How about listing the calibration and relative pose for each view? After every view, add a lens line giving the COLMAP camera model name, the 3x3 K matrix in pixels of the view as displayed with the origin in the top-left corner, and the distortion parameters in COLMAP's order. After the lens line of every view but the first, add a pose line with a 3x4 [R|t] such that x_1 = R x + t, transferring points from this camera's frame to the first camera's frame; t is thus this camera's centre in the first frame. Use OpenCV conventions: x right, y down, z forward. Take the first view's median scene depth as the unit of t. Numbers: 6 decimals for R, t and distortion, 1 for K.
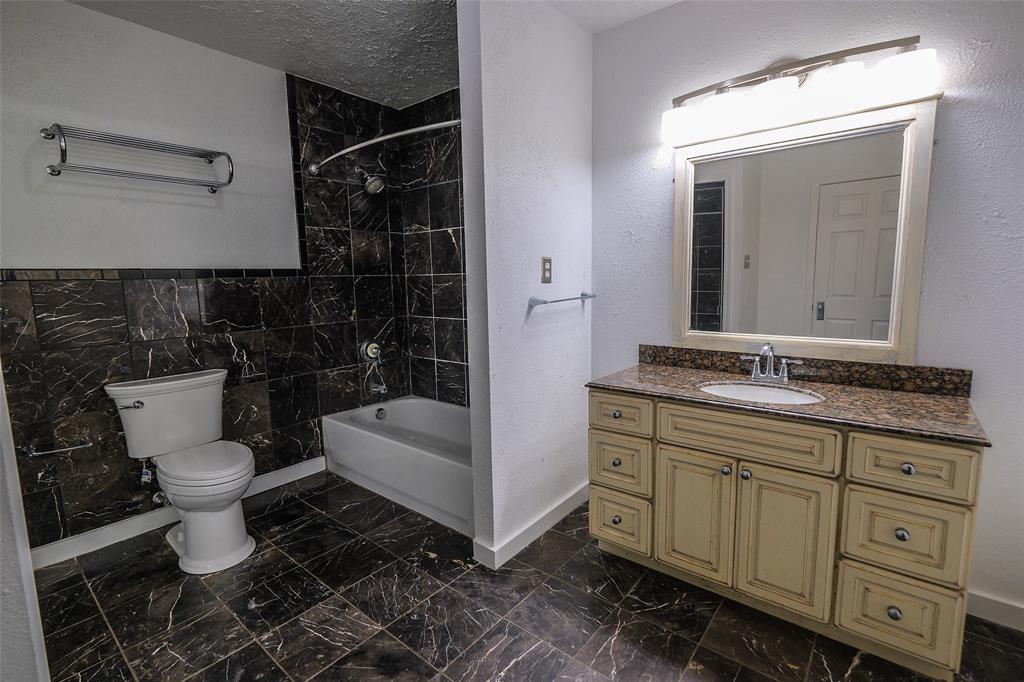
lens RADIAL K [[468.1, 0, 520.1], [0, 468.1, 336.4], [0, 0, 1]] dist [-0.000539, 0.000268]
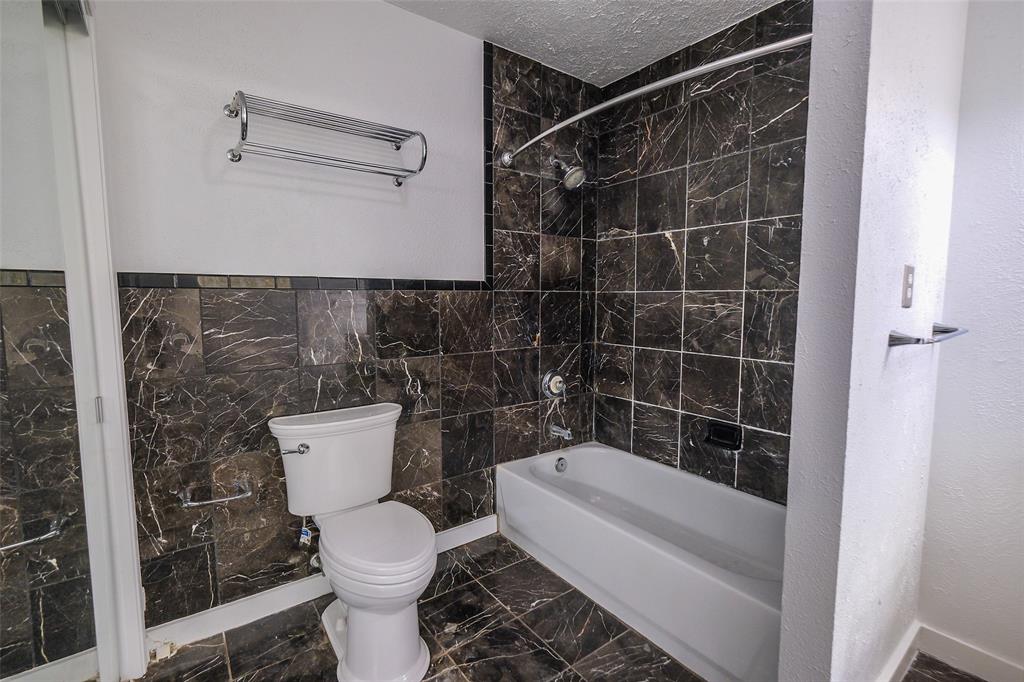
lens RADIAL K [[468.0, 0, 524.8], [0, 468.0, 337.7], [0, 0, 1]] dist [-0.001178, -0.000490]
pose [[0.971083, 0.041496, -0.235110, -0.218686], [-0.050330, 0.998230, -0.031696, -0.026155], [0.233379, 0.042613, 0.971452, 0.248476]]
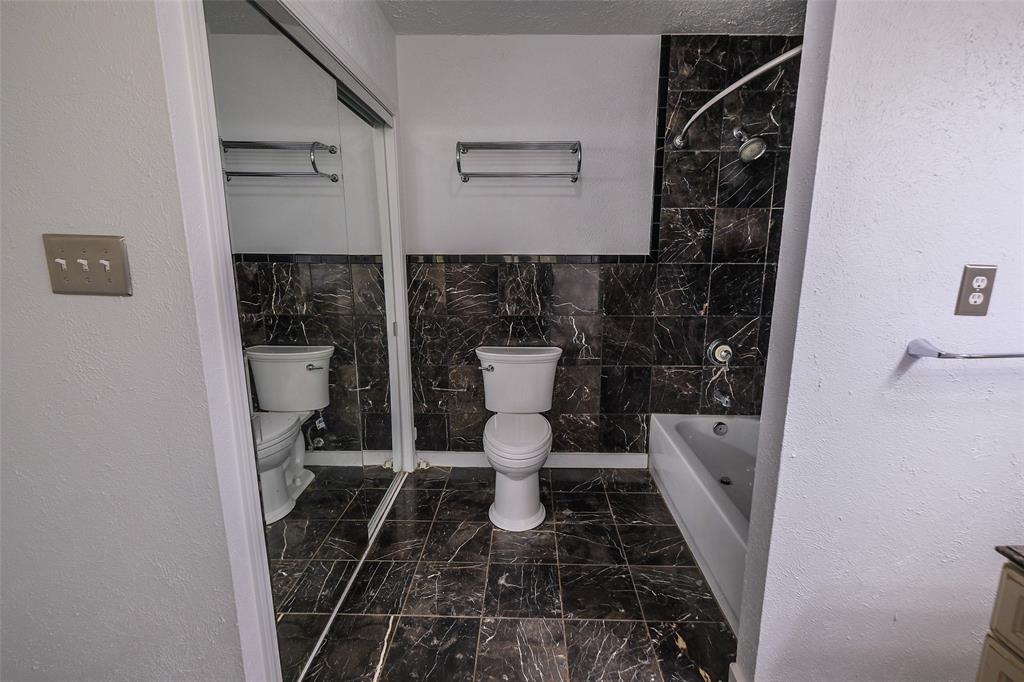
lens RADIAL K [[468.1, 0, 520.1], [0, 468.1, 336.4], [0, 0, 1]] dist [-0.000539, 0.000268]
pose [[0.614761, 0.173461, -0.769402, 0.121791], [-0.113968, 0.984815, 0.130963, -0.081757], [0.780436, 0.007176, 0.625195, 0.232219]]
